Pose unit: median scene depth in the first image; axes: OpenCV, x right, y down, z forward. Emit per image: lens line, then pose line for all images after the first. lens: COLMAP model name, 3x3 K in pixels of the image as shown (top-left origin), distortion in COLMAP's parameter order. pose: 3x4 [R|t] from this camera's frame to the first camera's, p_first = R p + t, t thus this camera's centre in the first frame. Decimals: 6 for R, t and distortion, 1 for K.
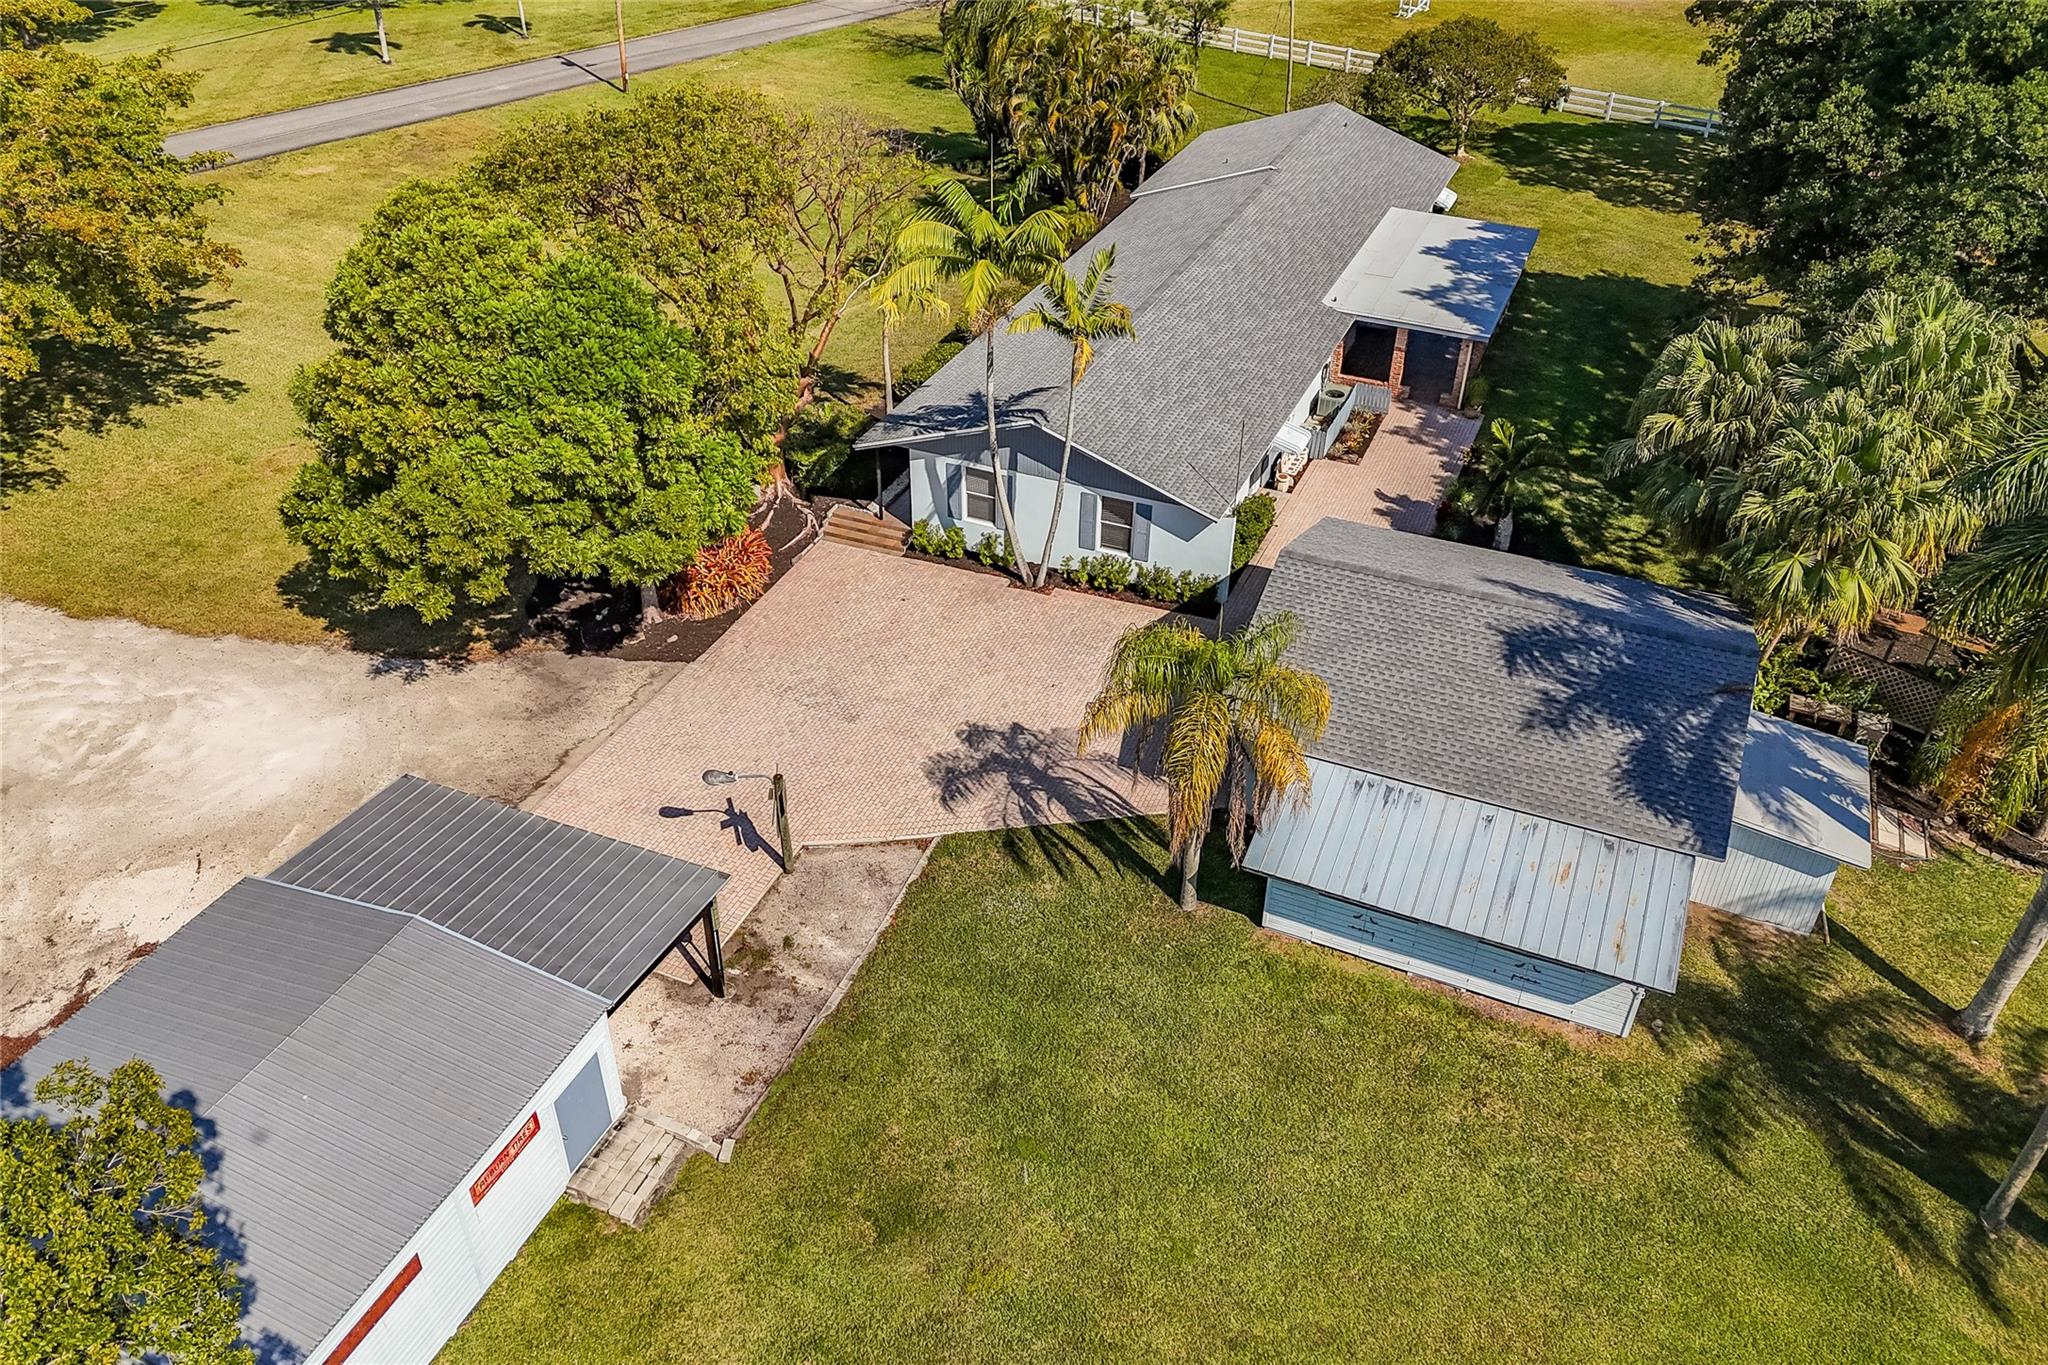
lens RADIAL K [[1489.6, 0, 1026.8], [0, 1489.6, 680.1], [0, 0, 1]] dist [0.039644, -0.000666]
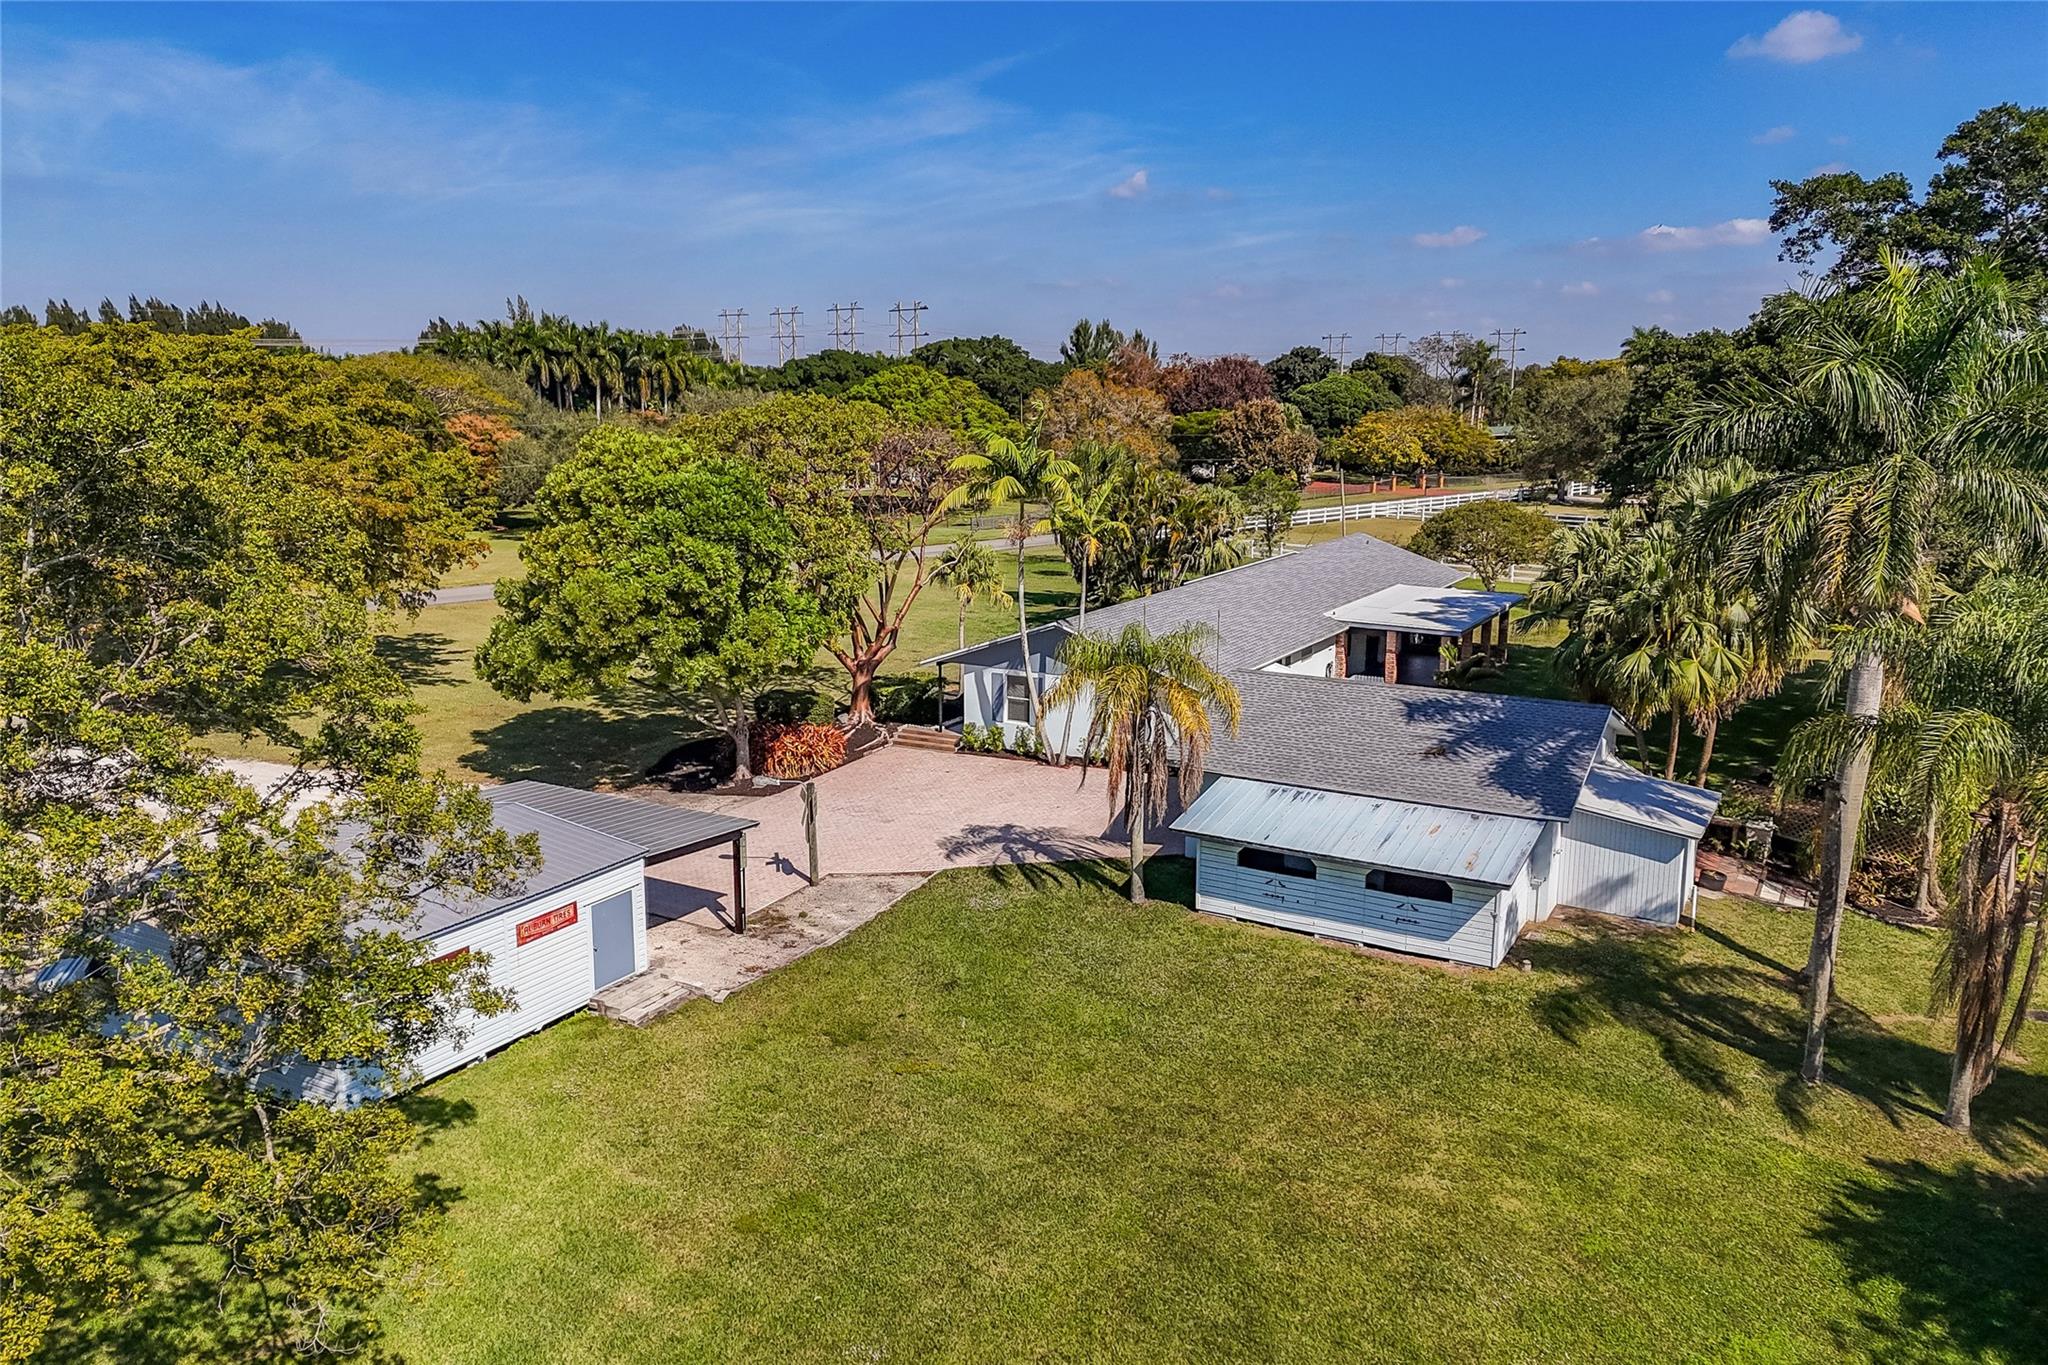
lens RADIAL K [[1489.6, 0, 1026.8], [0, 1489.6, 680.1], [0, 0, 1]] dist [0.039644, -0.000666]
pose [[0.993168, 0.009219, -0.116325, 0.150391], [-0.056345, 0.910849, -0.408876, 0.458254], [0.102184, 0.412637, 0.905146, -0.146555]]
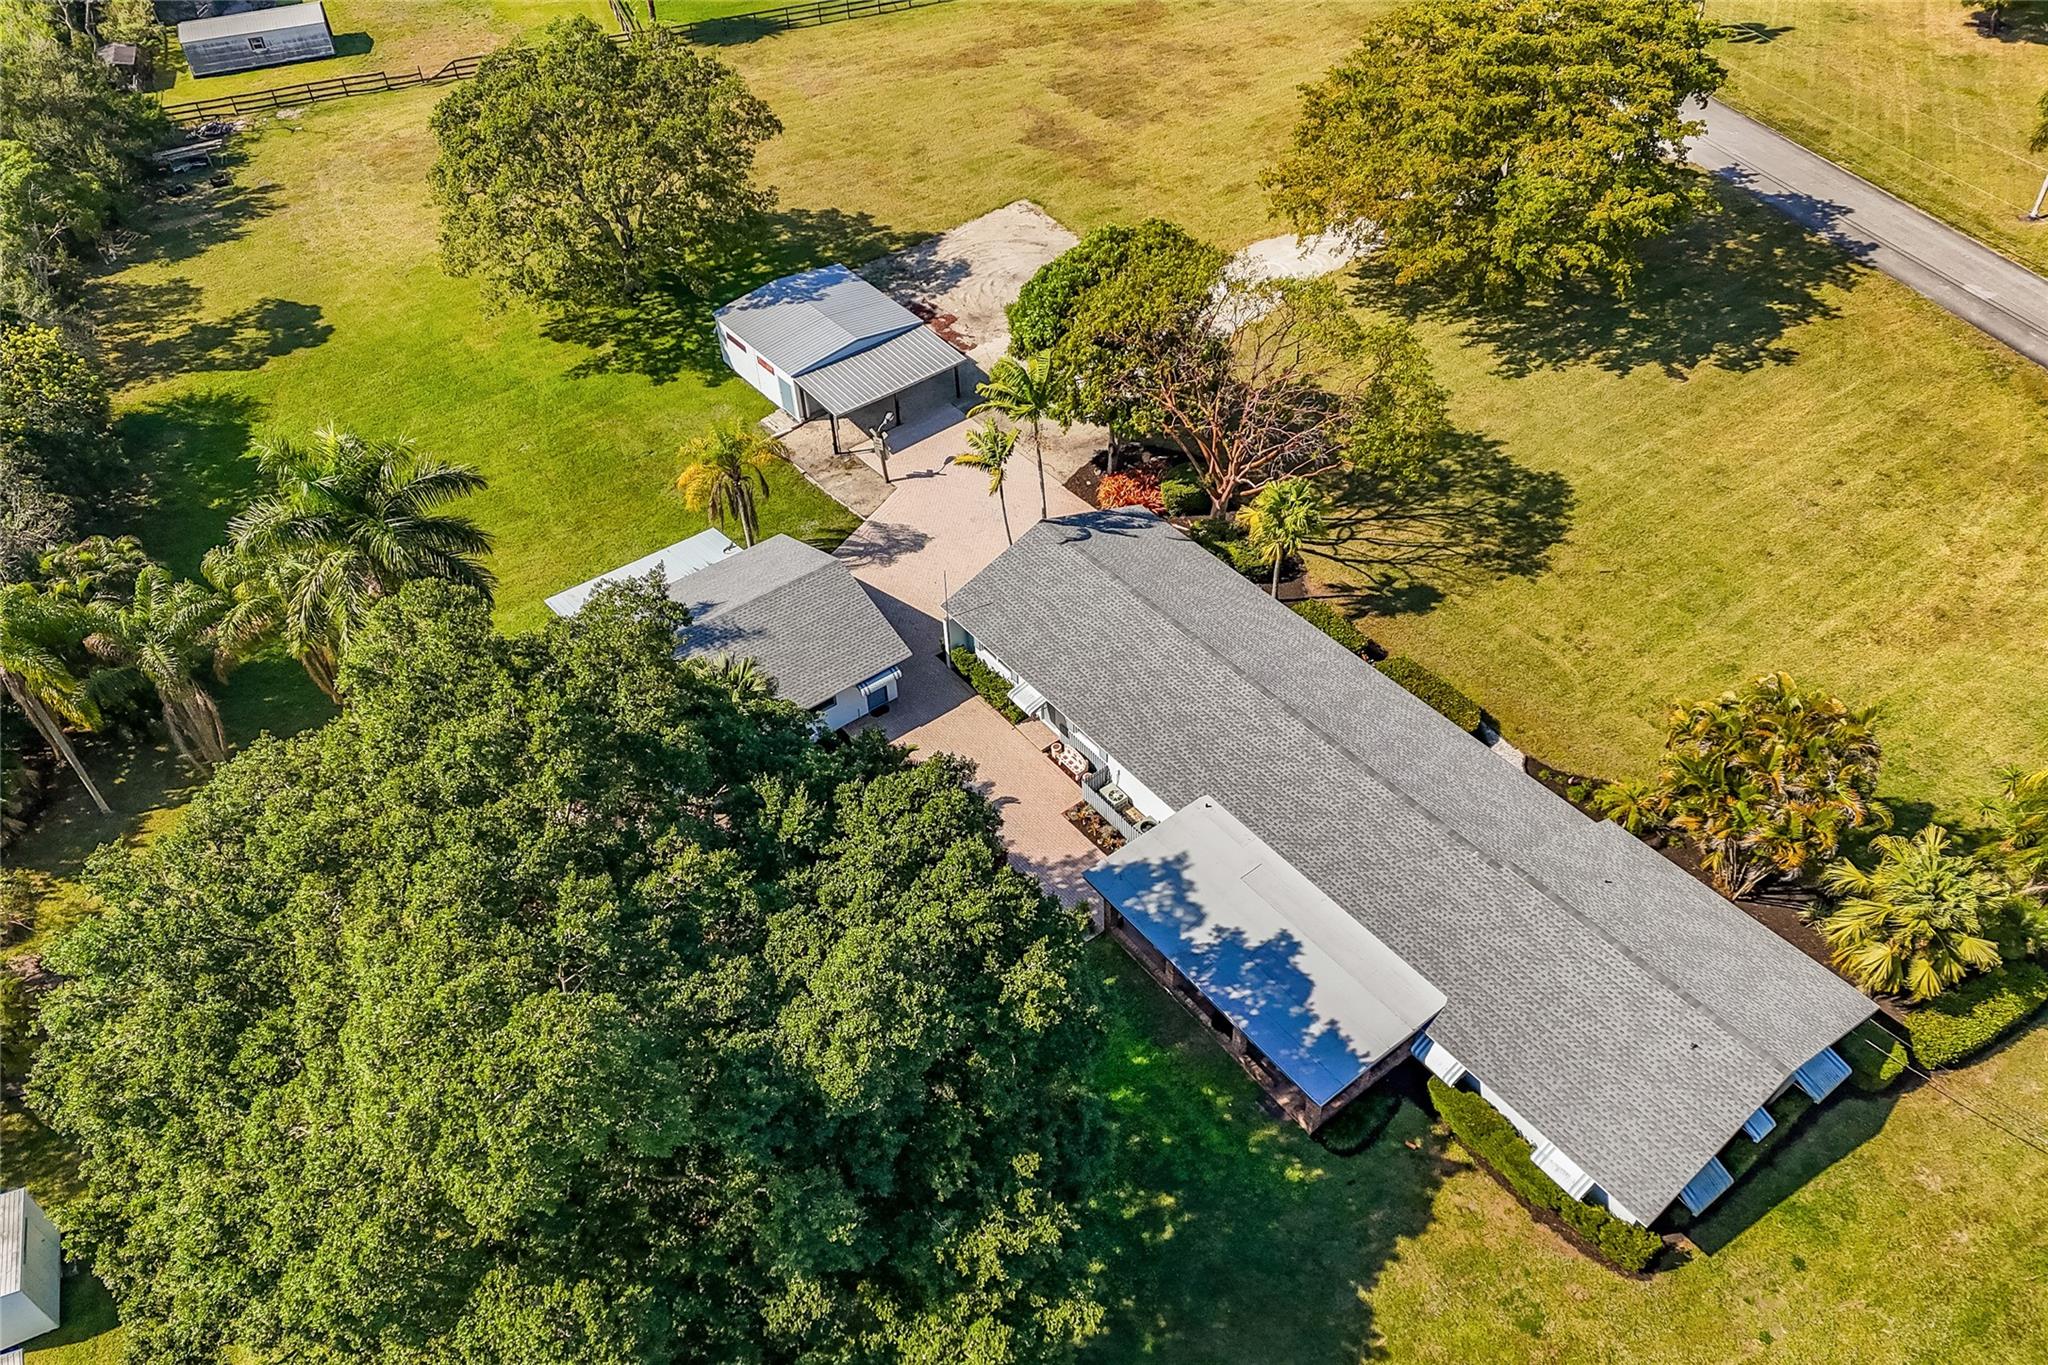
lens RADIAL K [[1660.7, 0, 1130.9], [0, 1660.7, 683.6], [0, 0, 1]] dist [-0.001386, 0.001607]
pose [[-0.463369, 0.590147, -0.661072, 1.453085], [-0.493432, 0.447823, 0.745640, -1.736434], [0.736081, 0.671700, 0.083690, 1.246216]]
